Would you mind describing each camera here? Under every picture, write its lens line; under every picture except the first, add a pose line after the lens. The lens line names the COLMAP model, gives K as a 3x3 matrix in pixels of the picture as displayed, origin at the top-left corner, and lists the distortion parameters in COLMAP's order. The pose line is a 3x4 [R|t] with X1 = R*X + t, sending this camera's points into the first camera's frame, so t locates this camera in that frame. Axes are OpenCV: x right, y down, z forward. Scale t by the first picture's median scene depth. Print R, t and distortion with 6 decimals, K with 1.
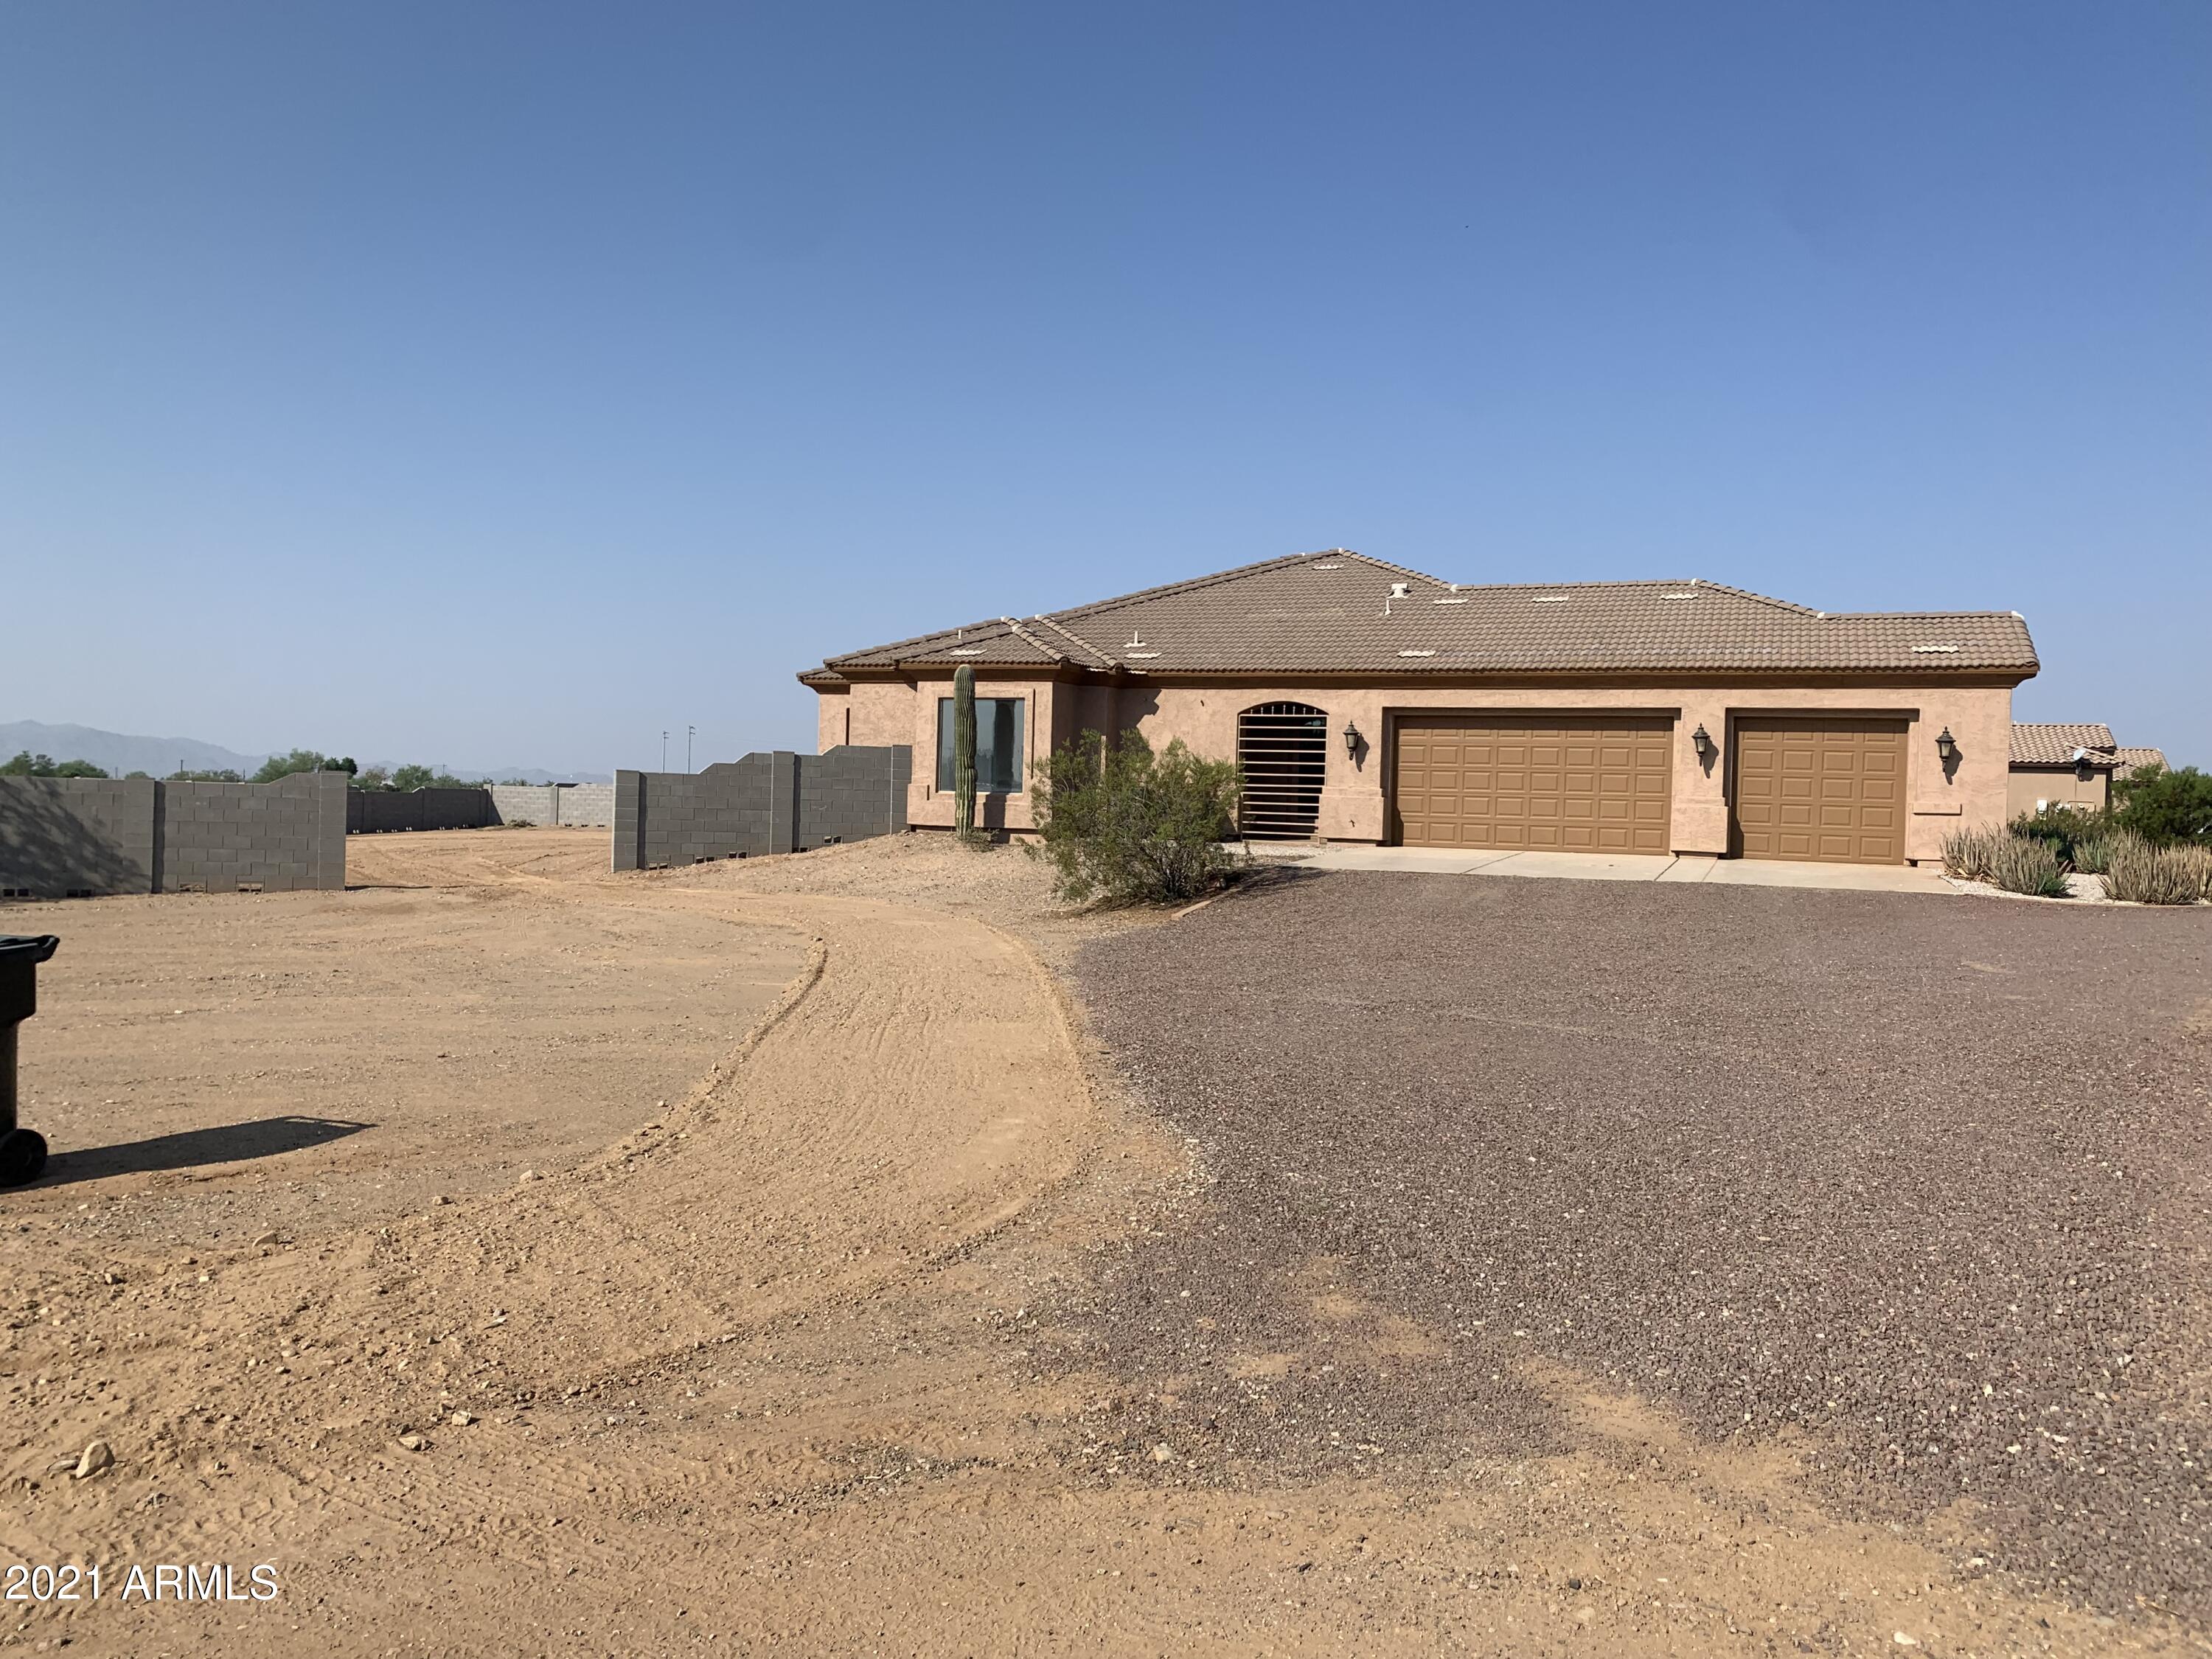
lens RADIAL K [[1680.7, 0, 1106.0], [0, 1680.7, 829.5], [0, 0, 1]] dist [0.056270, -0.103691]
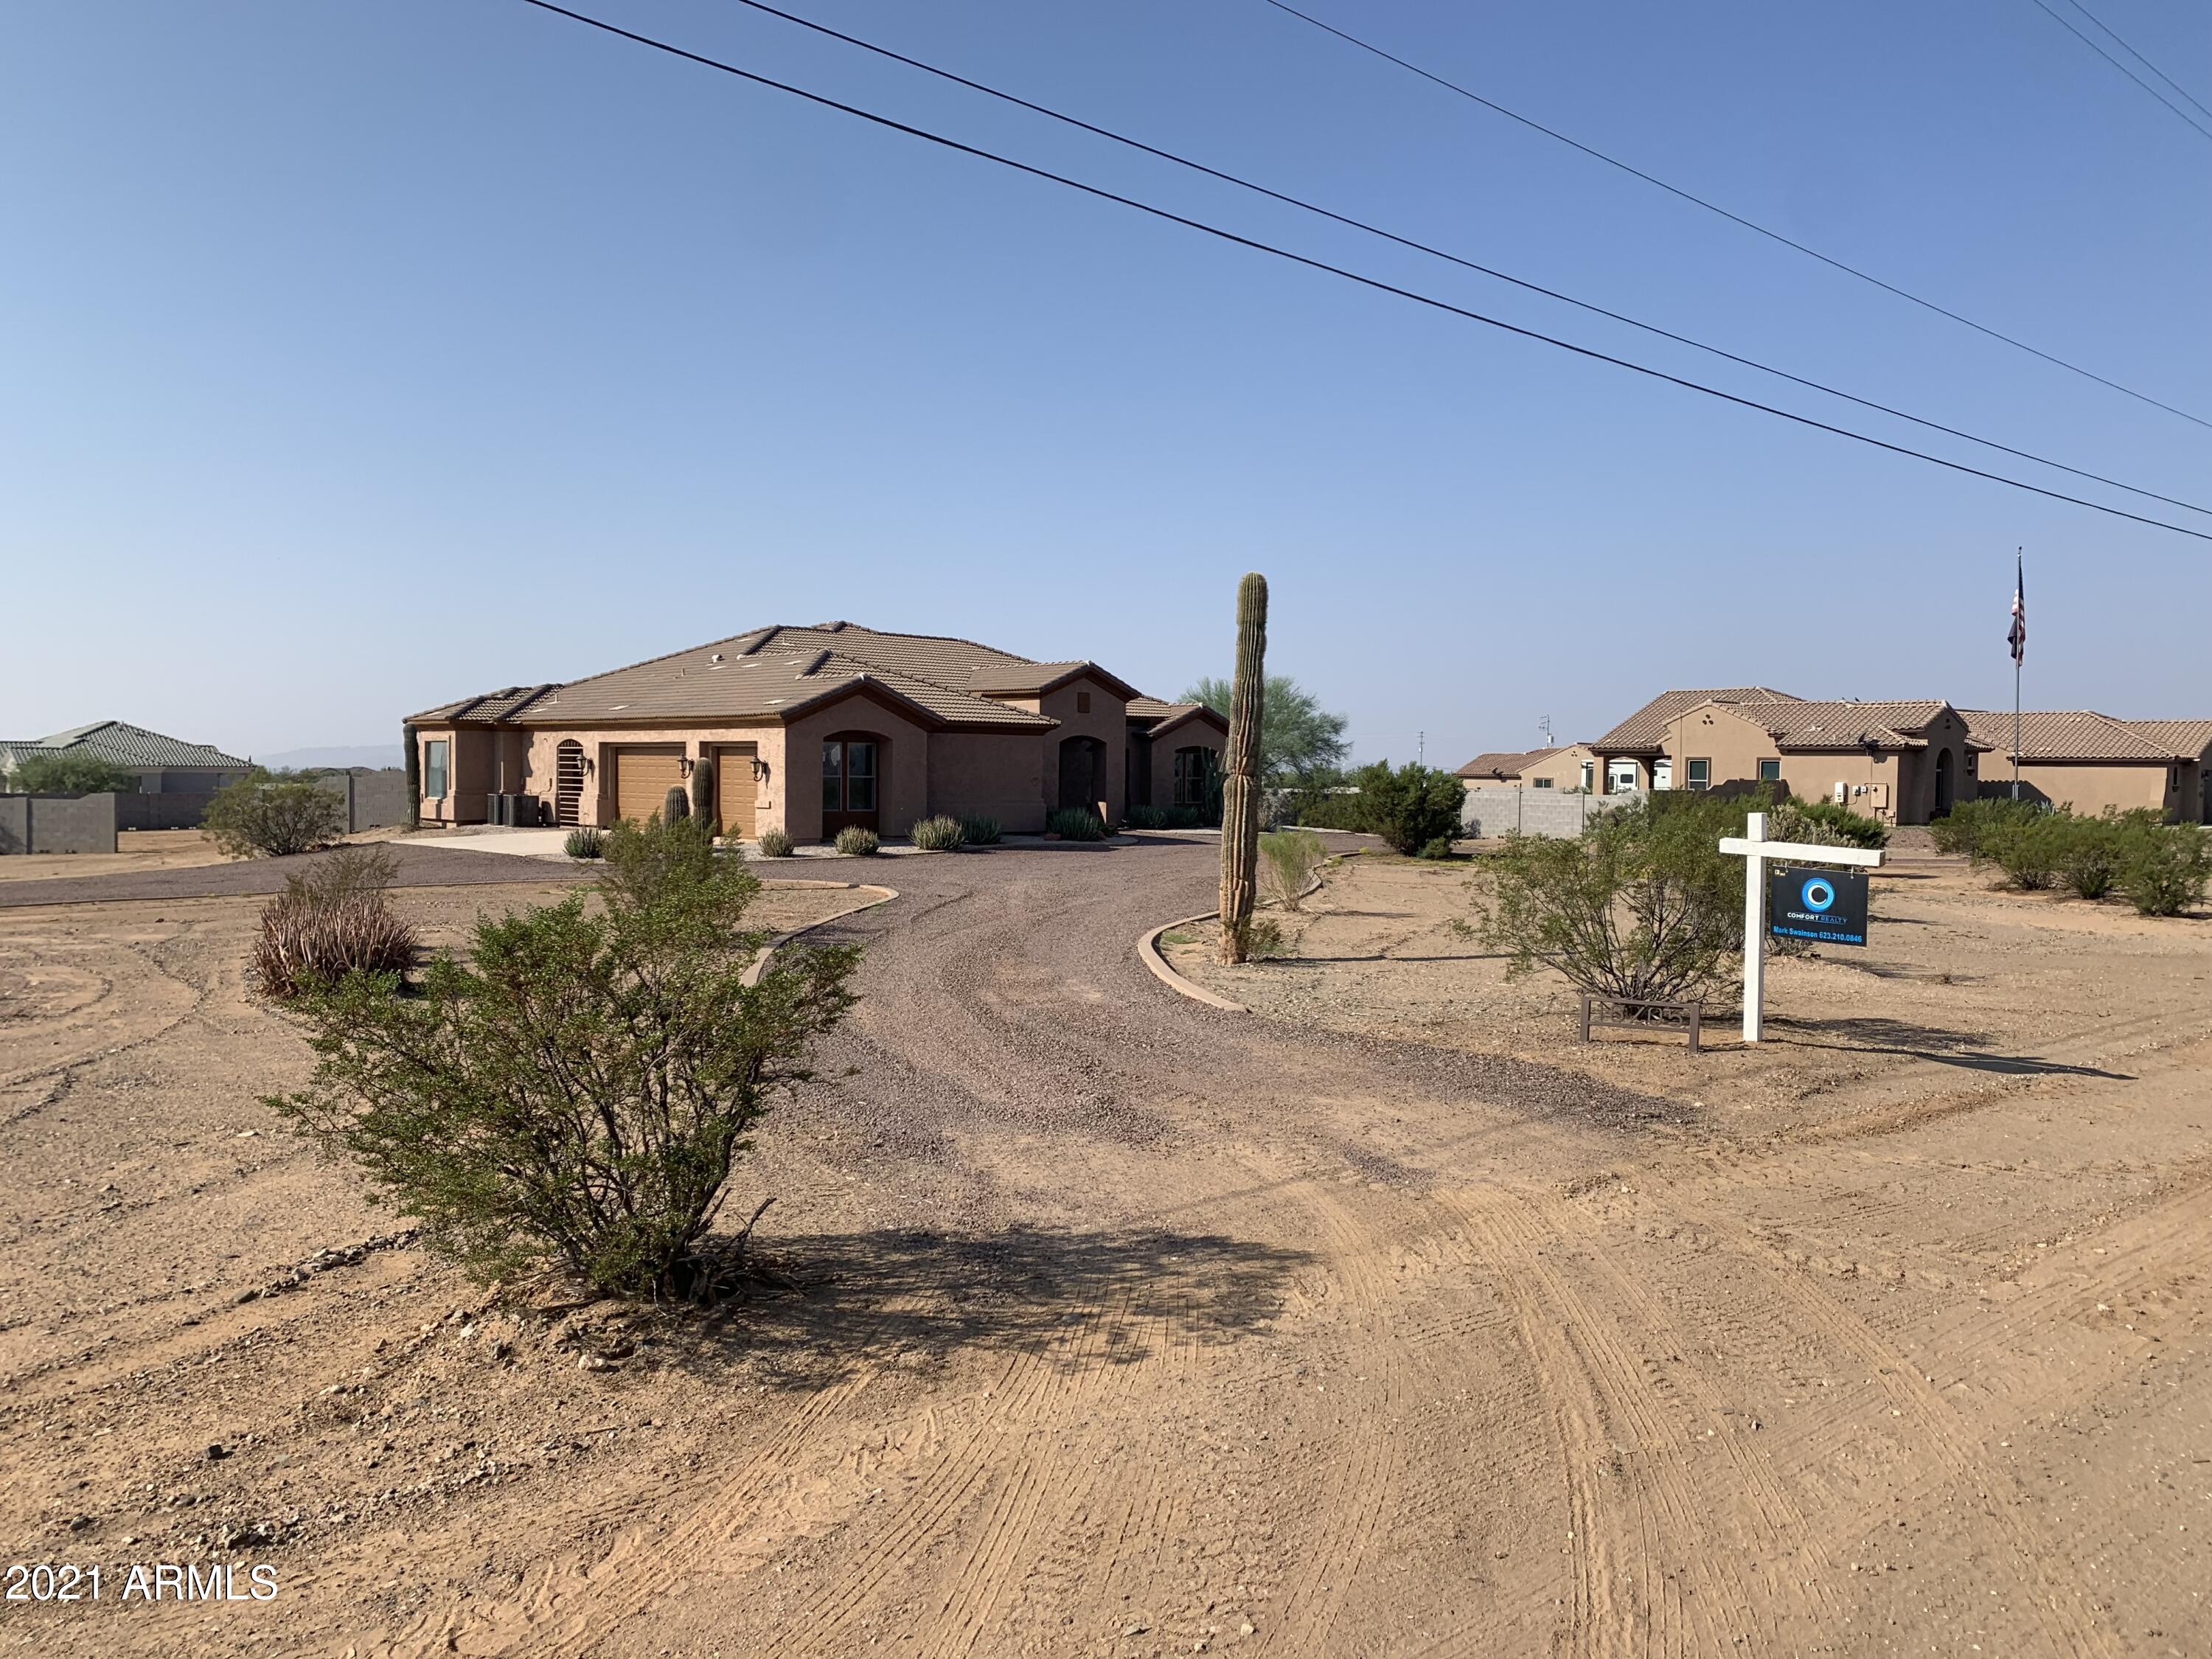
lens RADIAL K [[1680.7, 0, 1106.0], [0, 1680.7, 829.5], [0, 0, 1]] dist [0.056270, -0.103691]
pose [[0.893836, -0.000802, -0.448393, 1.298927], [0.005753, 0.999937, 0.009682, -0.003297], [0.448356, -0.011234, 0.893784, -0.208118]]
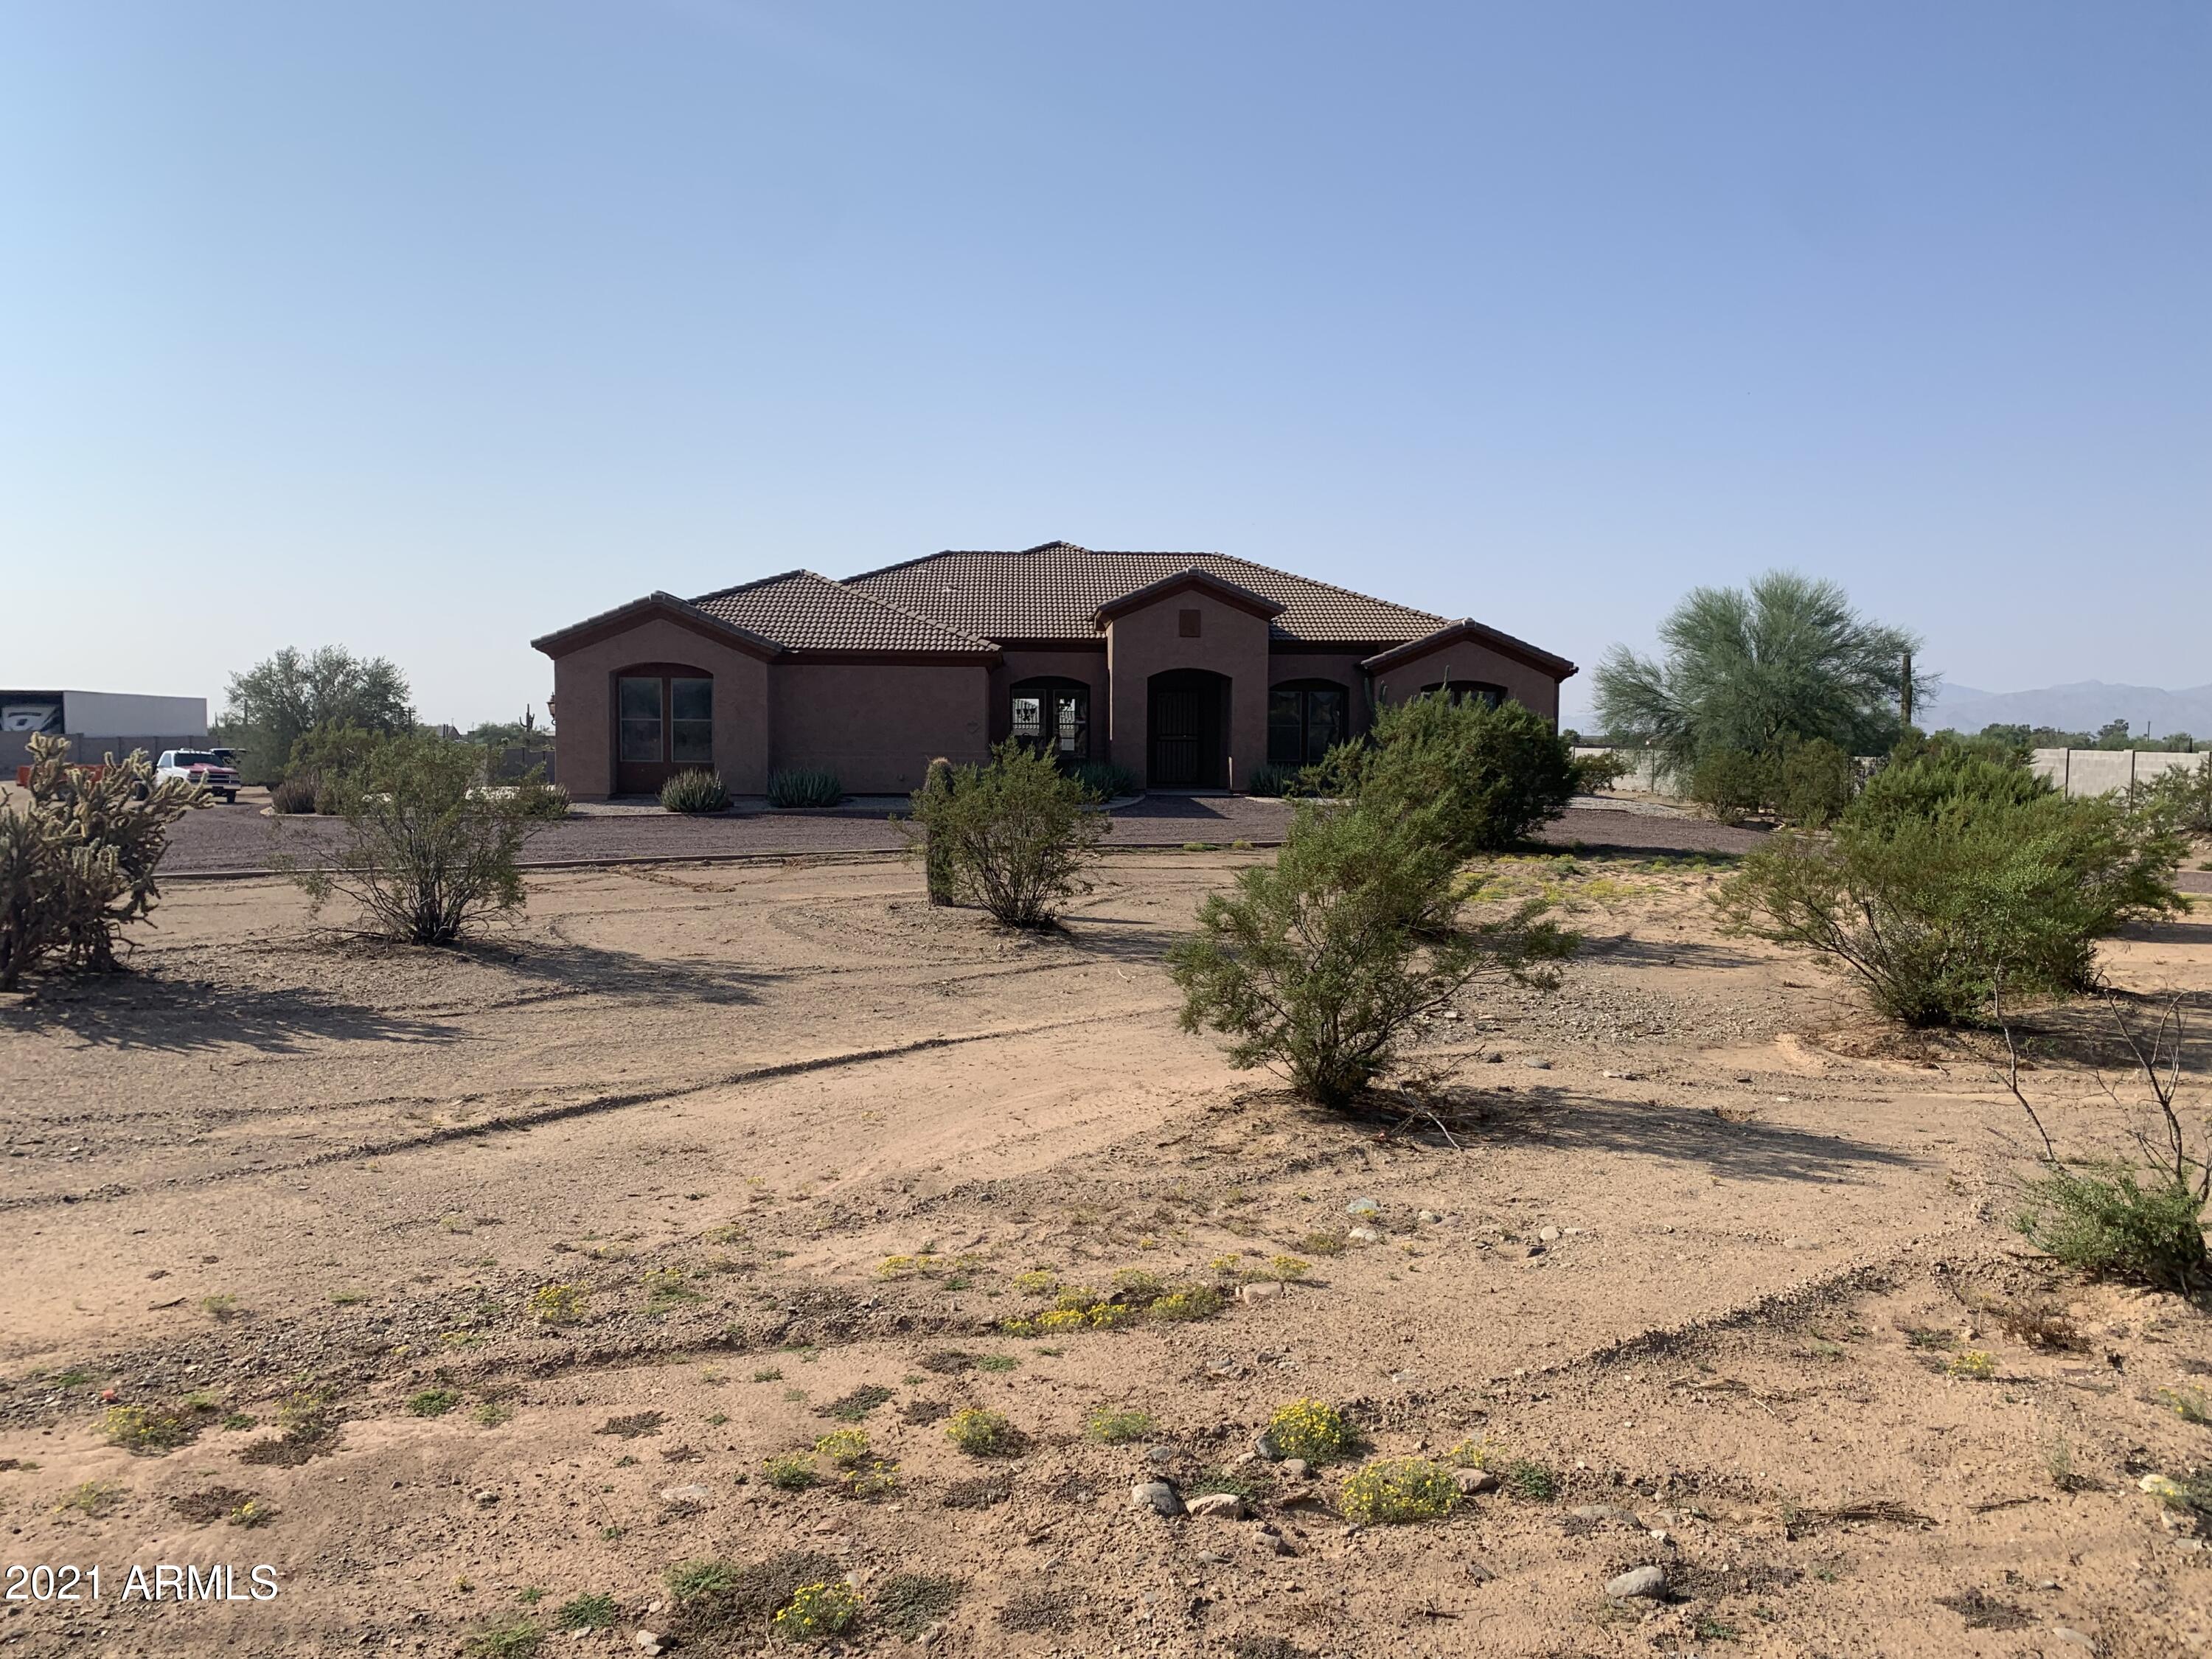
lens RADIAL K [[1680.7, 0, 1106.0], [0, 1680.7, 829.5], [0, 0, 1]] dist [0.056270, -0.103691]
pose [[0.398984, 0.032955, -0.916366, 1.669870], [-0.009040, 0.999447, 0.032006, 0.000060], [0.916913, -0.004486, 0.399061, 0.771039]]
